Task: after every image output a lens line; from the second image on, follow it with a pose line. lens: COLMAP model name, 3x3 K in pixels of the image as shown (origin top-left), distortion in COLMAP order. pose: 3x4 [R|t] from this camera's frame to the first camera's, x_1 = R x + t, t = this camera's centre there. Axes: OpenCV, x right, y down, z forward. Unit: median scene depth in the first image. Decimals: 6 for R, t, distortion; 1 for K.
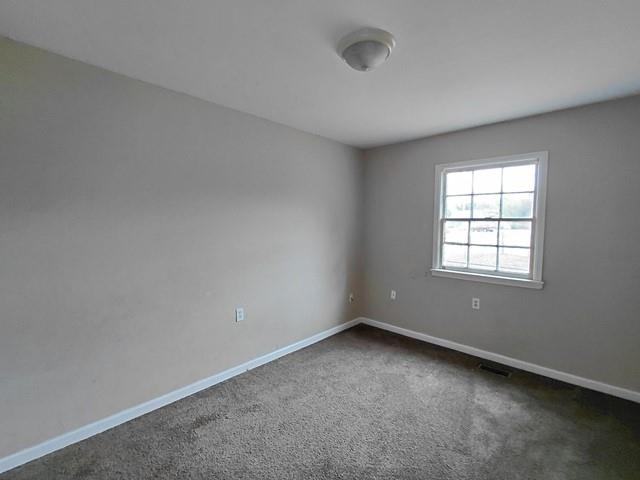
lens RADIAL K [[304.4, 0, 320.0], [0, 304.4, 240.0], [0, 0, 1]] dist [0.002113, -0.000030]
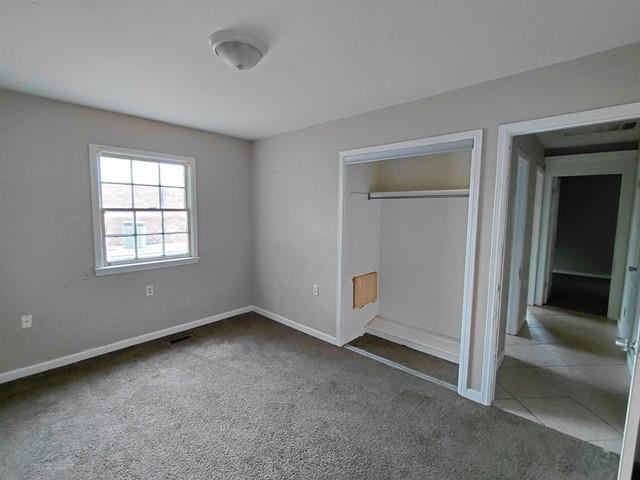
lens RADIAL K [[304.4, 0, 320.0], [0, 304.4, 240.0], [0, 0, 1]] dist [0.002113, -0.000030]
pose [[-0.037742, -0.106111, 0.993638, -0.544772], [0.052106, 0.992785, 0.107999, -0.047166], [-0.997928, 0.055851, -0.031940, 0.456286]]
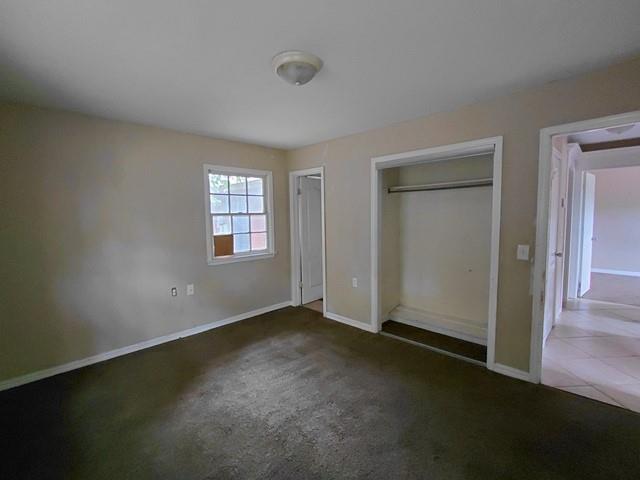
lens RADIAL K [[304.4, 0, 320.0], [0, 304.4, 240.0], [0, 0, 1]] dist [0.002113, -0.000030]
pose [[-0.019390, -0.102701, 0.994523, -0.792934], [0.081055, 0.991275, 0.103946, -0.066808], [-0.996521, 0.082626, -0.010896, 0.693139]]
